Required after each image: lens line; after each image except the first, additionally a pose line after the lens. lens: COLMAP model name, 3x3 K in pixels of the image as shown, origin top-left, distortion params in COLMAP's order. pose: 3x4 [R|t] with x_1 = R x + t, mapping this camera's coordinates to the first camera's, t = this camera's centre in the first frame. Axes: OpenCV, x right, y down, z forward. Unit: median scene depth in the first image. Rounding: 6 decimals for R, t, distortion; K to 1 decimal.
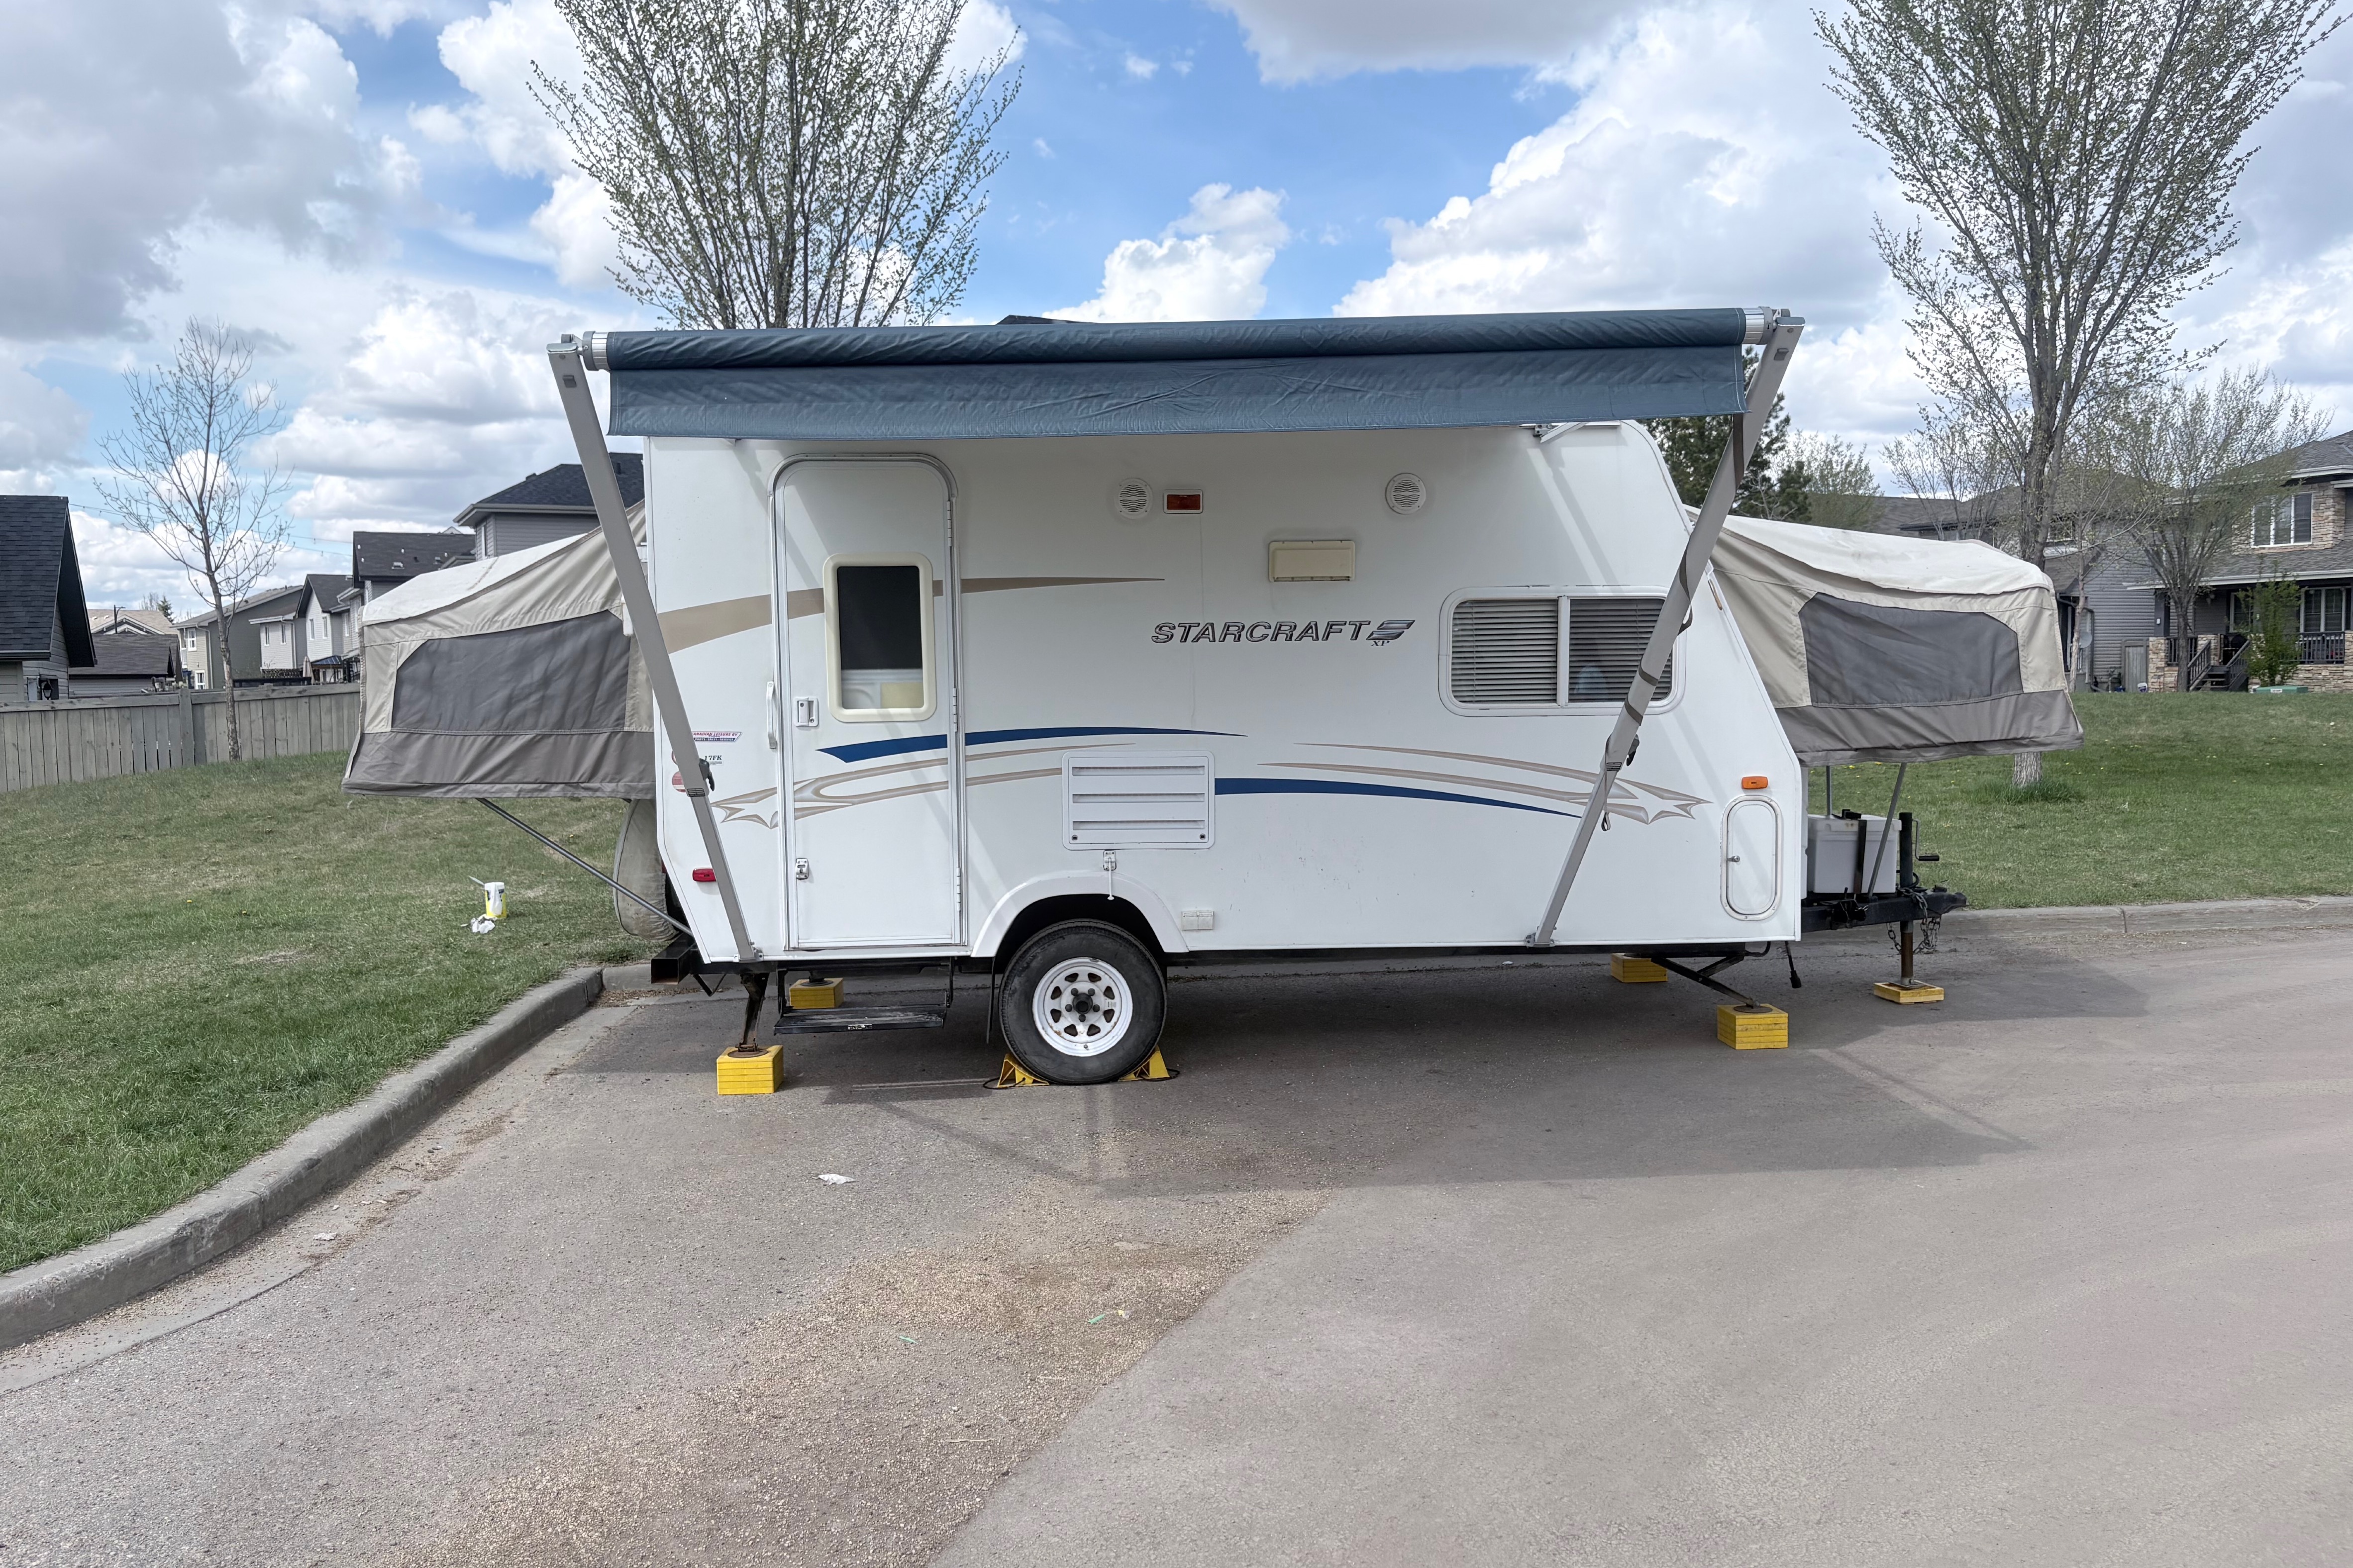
lens RADIAL K [[1784.0, 0, 1176.5], [0, 1784.0, 784.0], [0, 0, 1]] dist [0.073784, -0.107605]
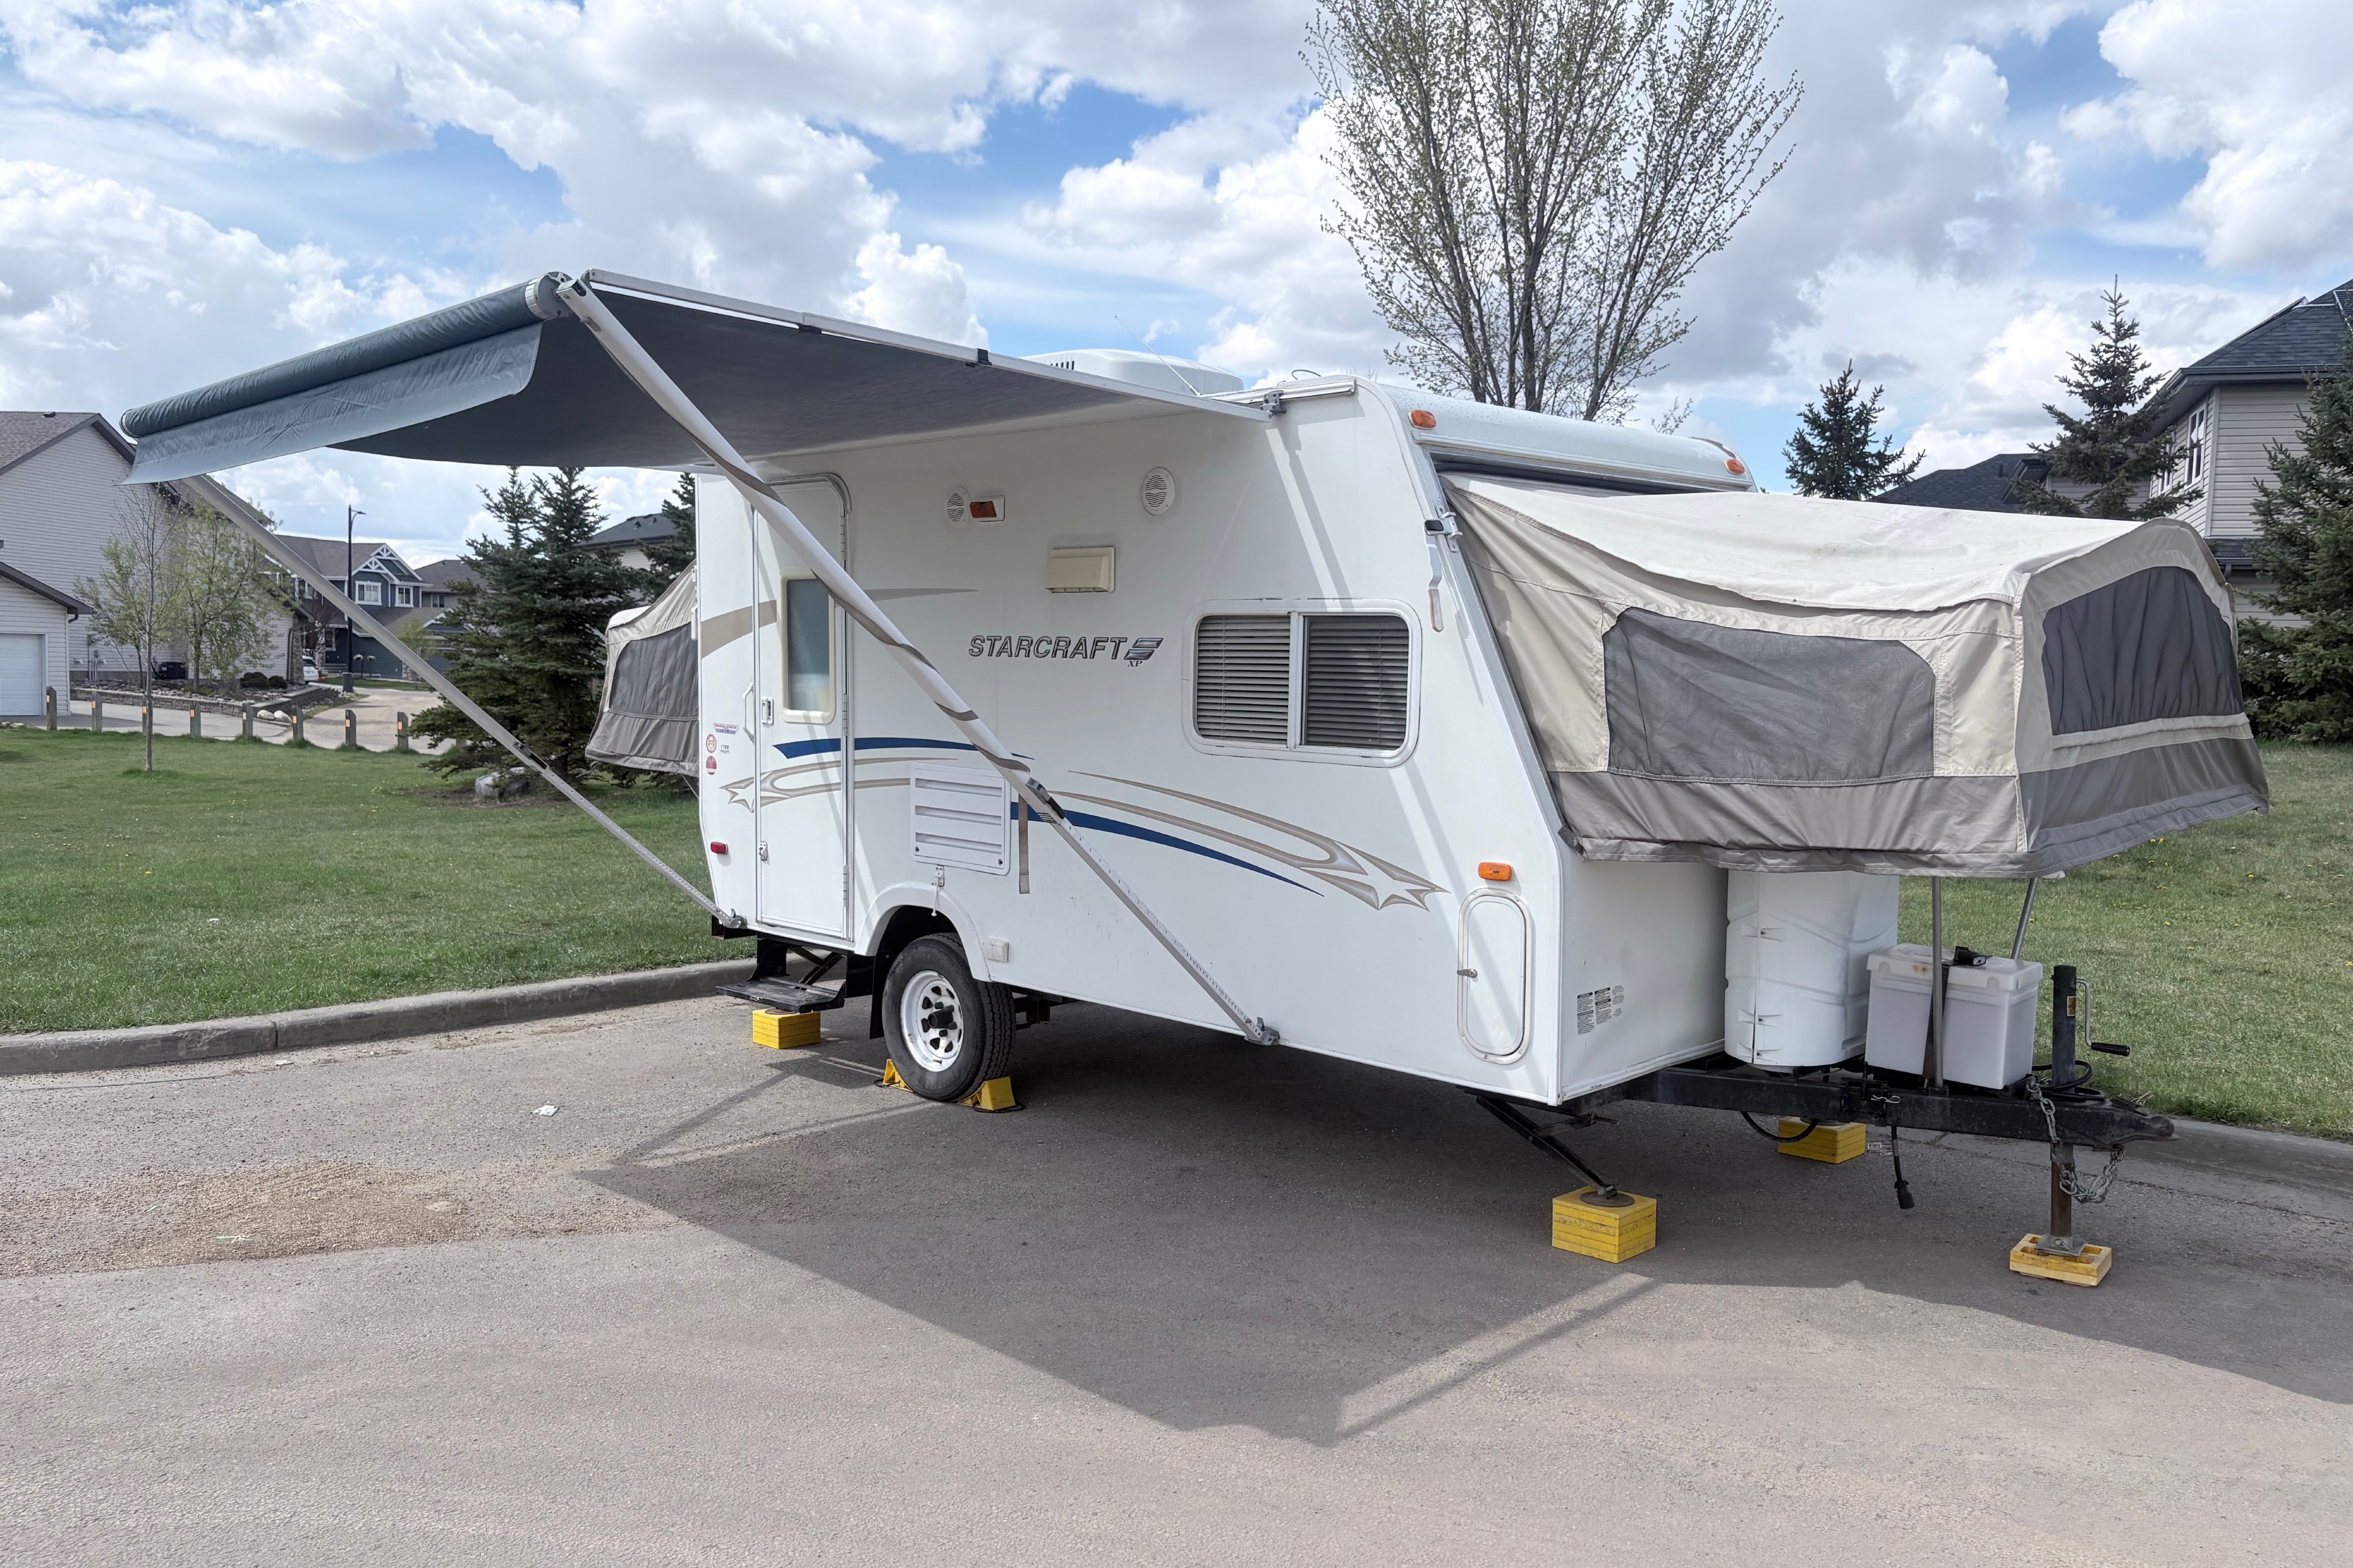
lens RADIAL K [[1784.0, 0, 1176.5], [0, 1784.0, 784.0], [0, 0, 1]] dist [0.073784, -0.107605]
pose [[0.670659, 0.075906, -0.737872, 0.775070], [-0.081337, 0.996277, 0.028561, -0.046636], [0.737293, 0.040862, 0.674336, 0.430437]]
